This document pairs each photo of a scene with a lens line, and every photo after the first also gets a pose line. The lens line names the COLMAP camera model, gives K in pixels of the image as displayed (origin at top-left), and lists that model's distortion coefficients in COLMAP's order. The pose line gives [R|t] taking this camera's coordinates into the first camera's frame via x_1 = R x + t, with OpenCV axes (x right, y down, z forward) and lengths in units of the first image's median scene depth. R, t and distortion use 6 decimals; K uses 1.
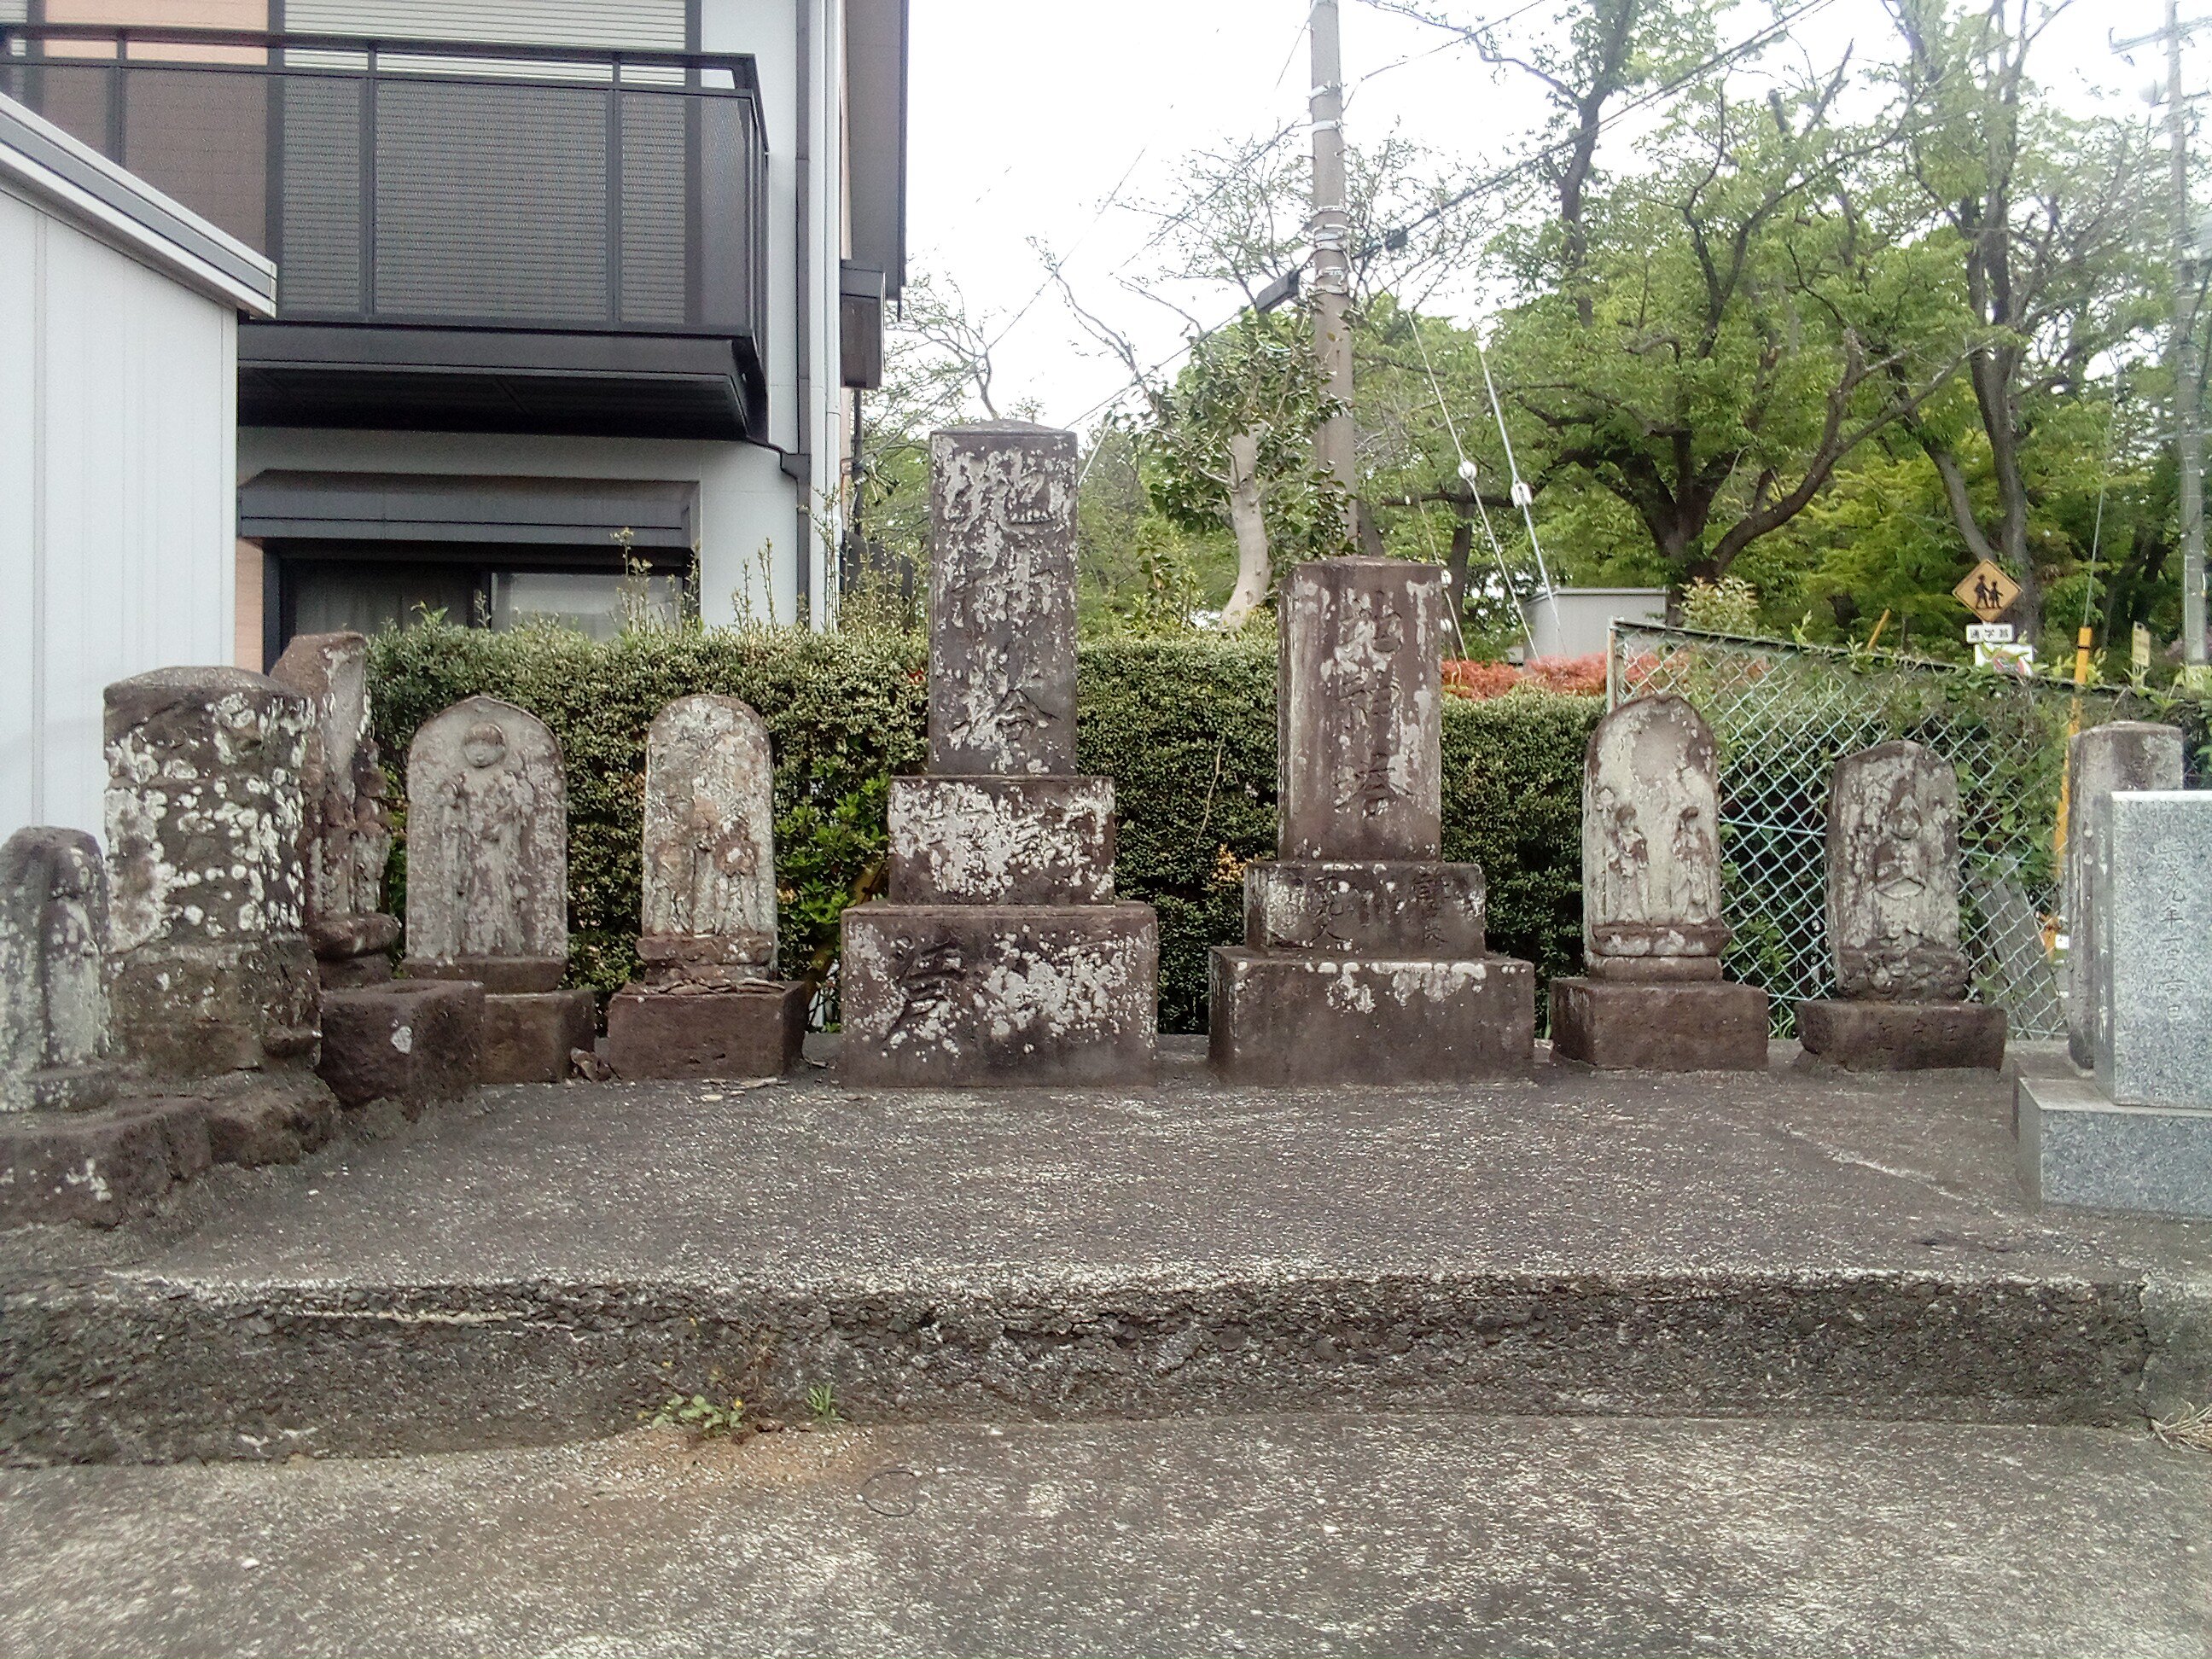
lens RADIAL K [[1815.6, 0, 1106.0], [0, 1815.6, 829.5], [0, 0, 1]] dist [0.080072, -0.137532]
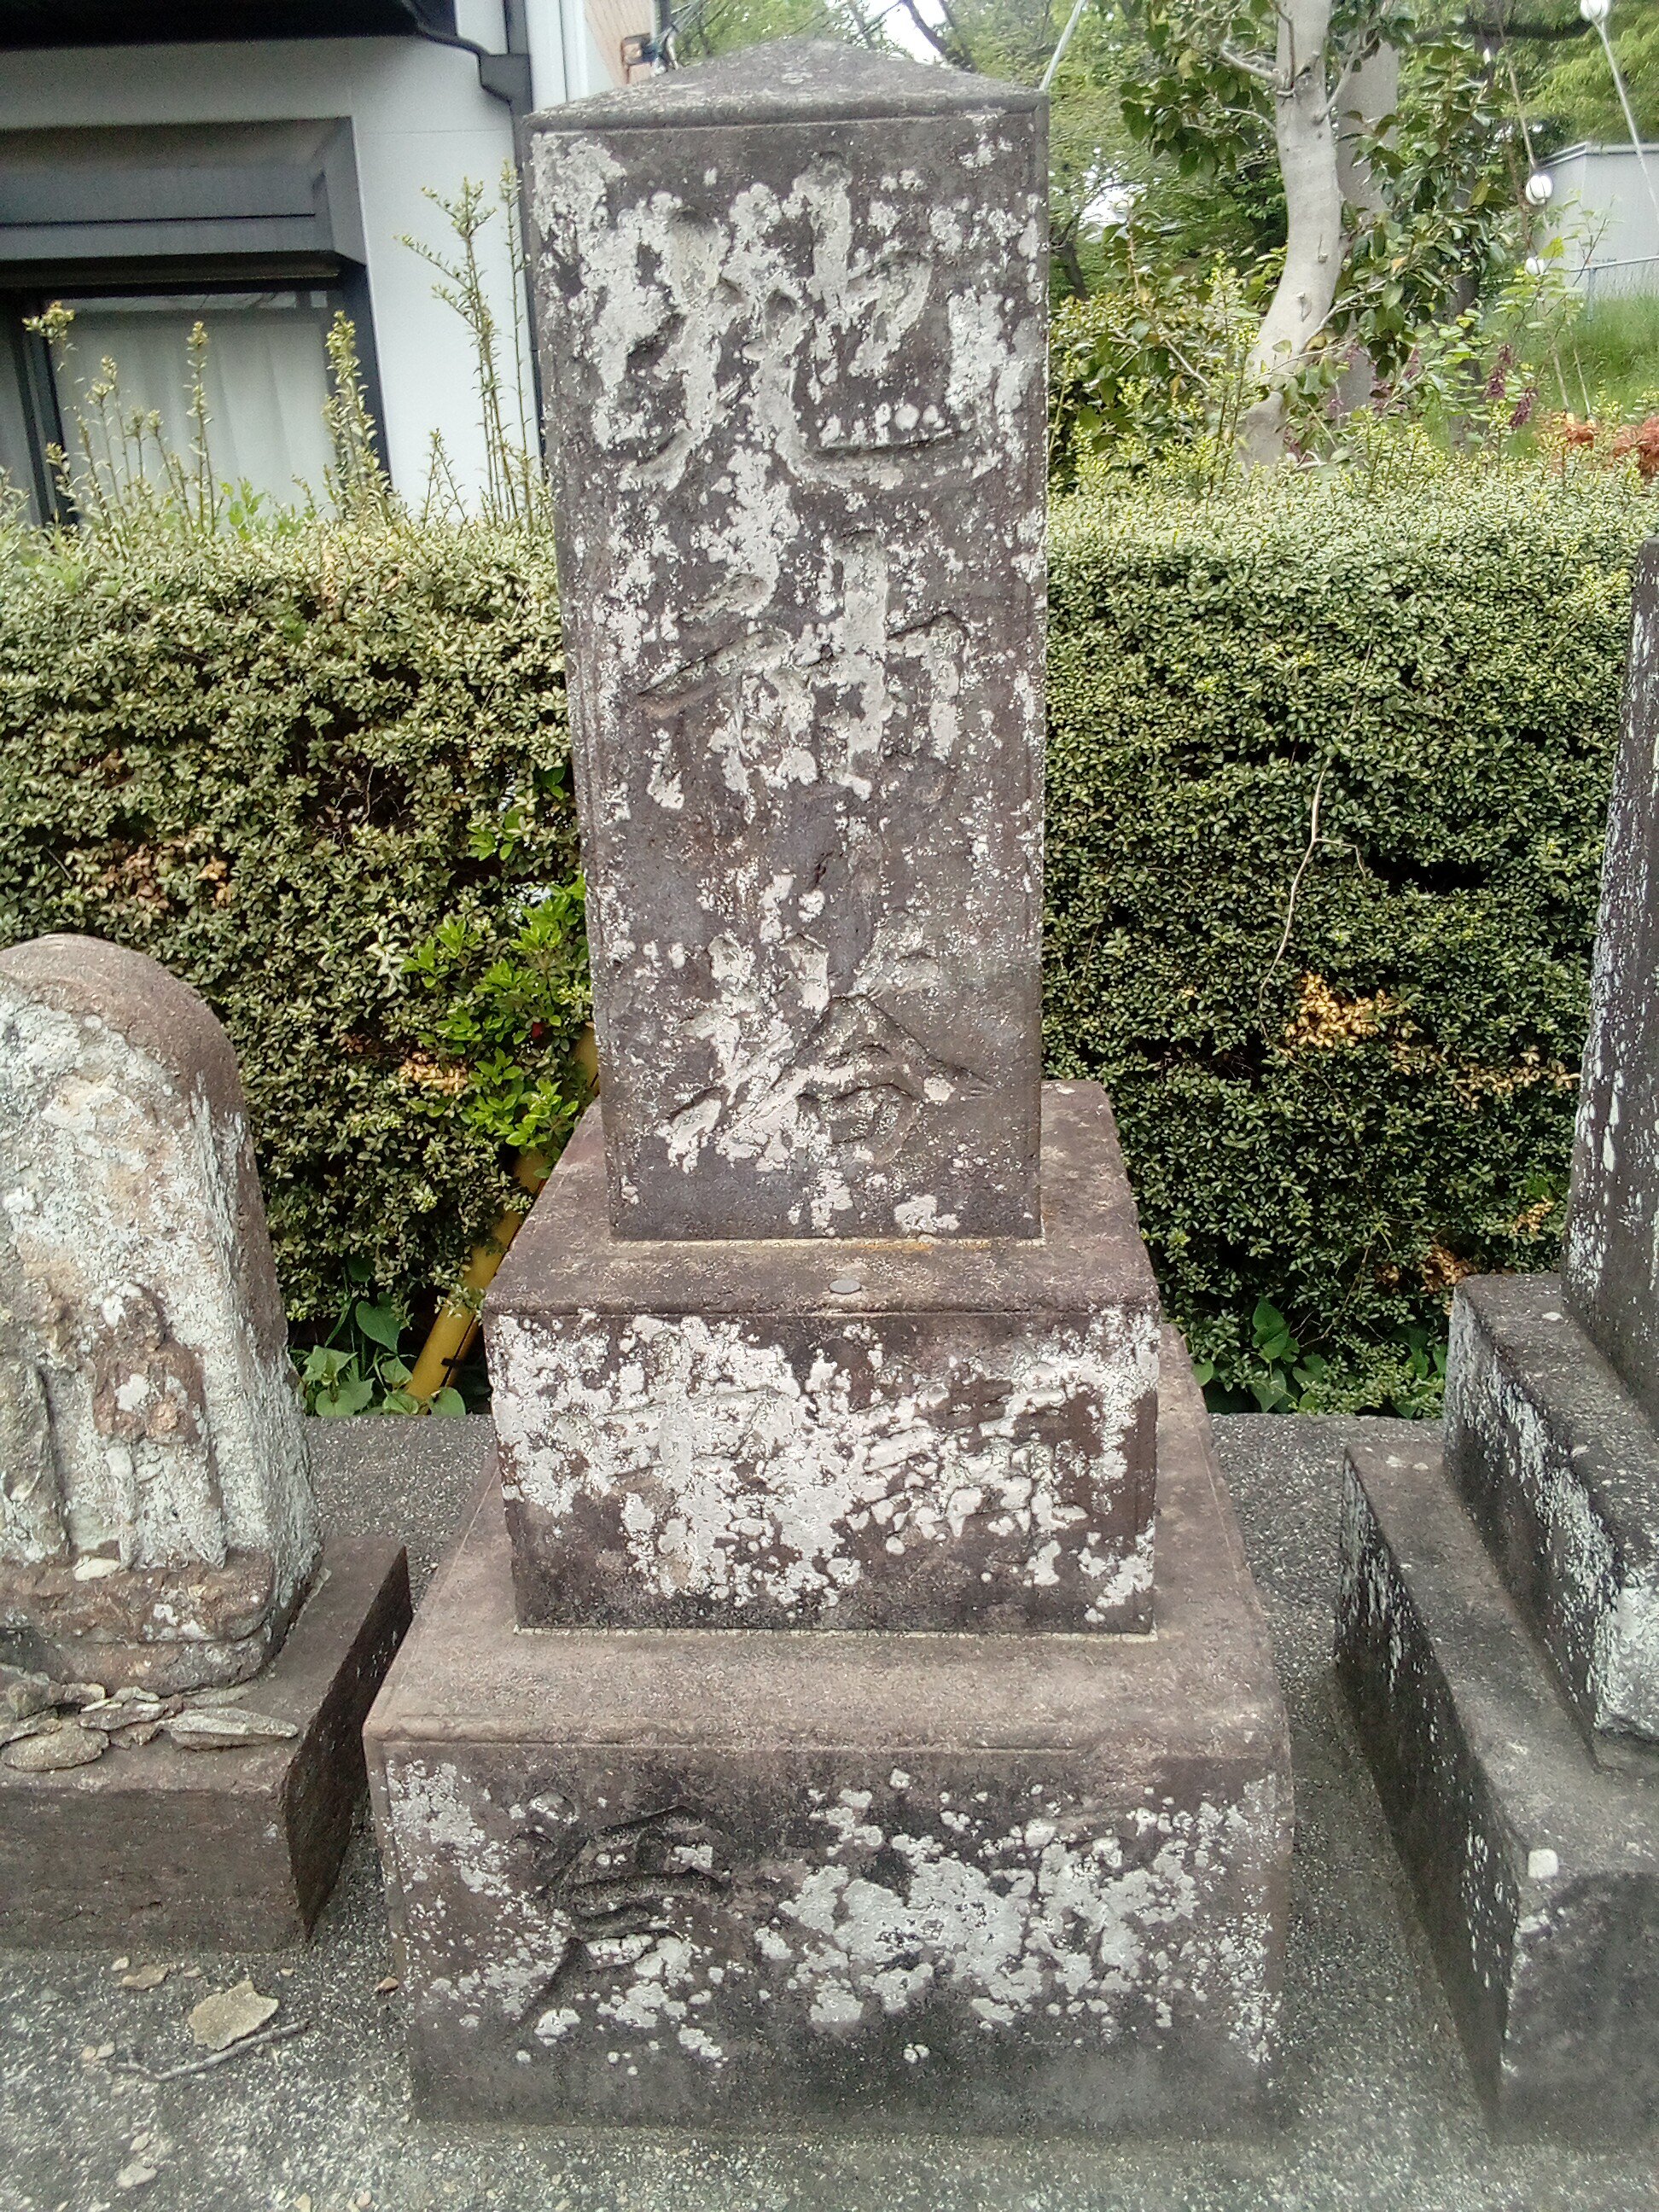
lens RADIAL K [[1815.6, 0, 843.6], [0, 1815.6, 1116.1], [0, 0, 1]] dist [0.080072, -0.137532]
pose [[0.995896, -0.003873, -0.090418, -0.022571], [0.034784, 0.938719, 0.342925, -0.173303], [0.083549, -0.344663, 0.935001, 0.701653]]
